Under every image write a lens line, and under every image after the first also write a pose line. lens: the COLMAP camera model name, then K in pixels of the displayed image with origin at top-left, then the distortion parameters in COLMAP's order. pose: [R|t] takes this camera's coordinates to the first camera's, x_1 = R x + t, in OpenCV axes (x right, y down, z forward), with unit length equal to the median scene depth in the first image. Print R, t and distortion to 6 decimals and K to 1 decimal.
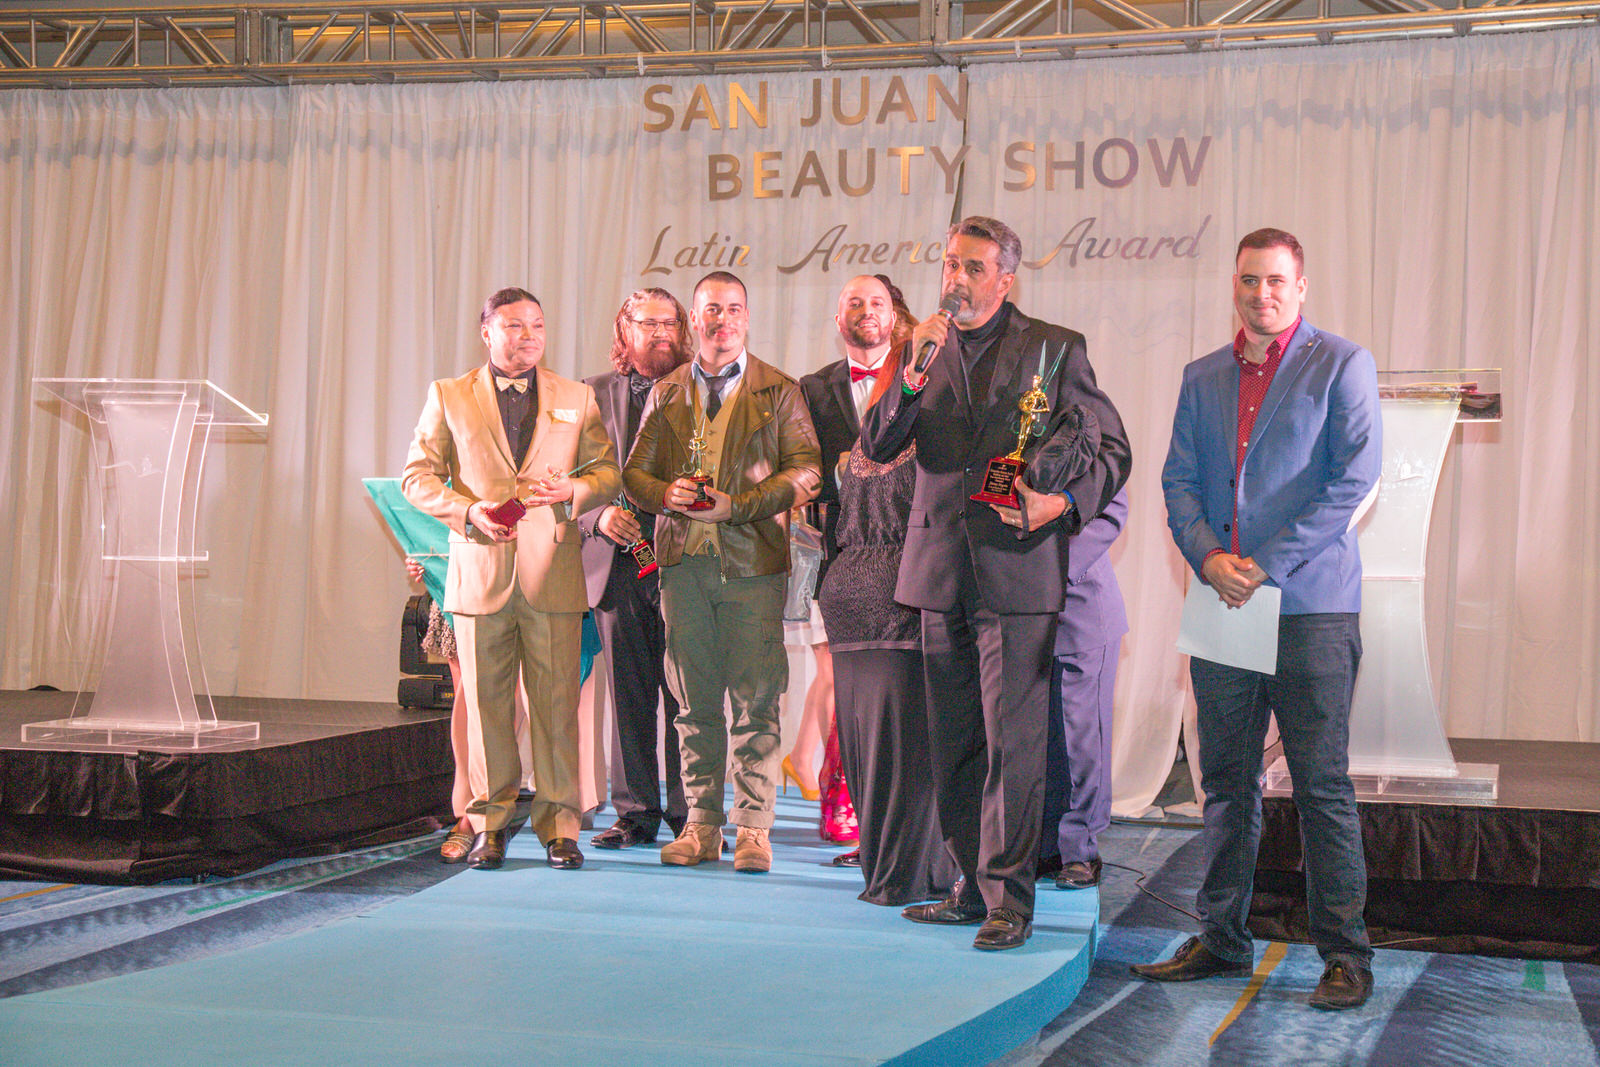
lens RADIAL K [[2627.9, 0, 808.6], [0, 2627.9, 502.0], [0, 0, 1]] dist [0.211716, 0.068535]
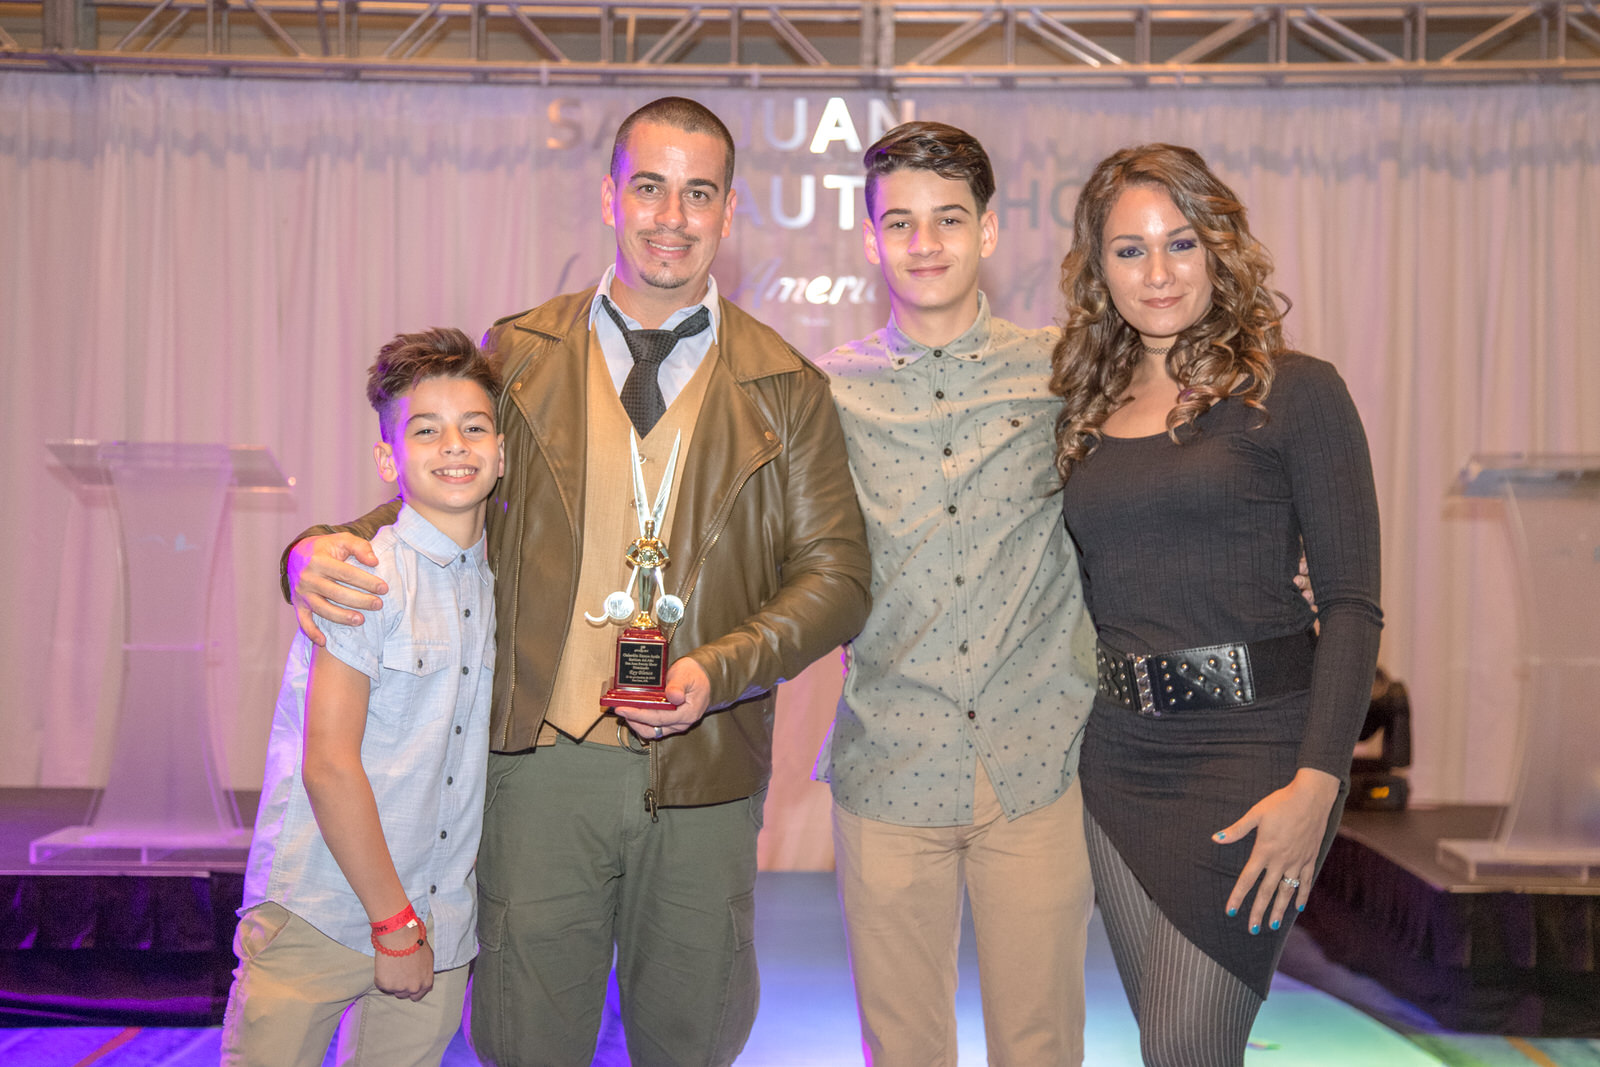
lens RADIAL K [[2627.9, 0, 808.6], [0, 2627.9, 502.0], [0, 0, 1]] dist [0.211716, 0.068535]
pose [[0.962398, 0.004913, 0.271599, -0.216253], [-0.002629, 0.999958, -0.008774, -0.010918], [-0.271631, 0.007730, 0.962371, 0.103920]]
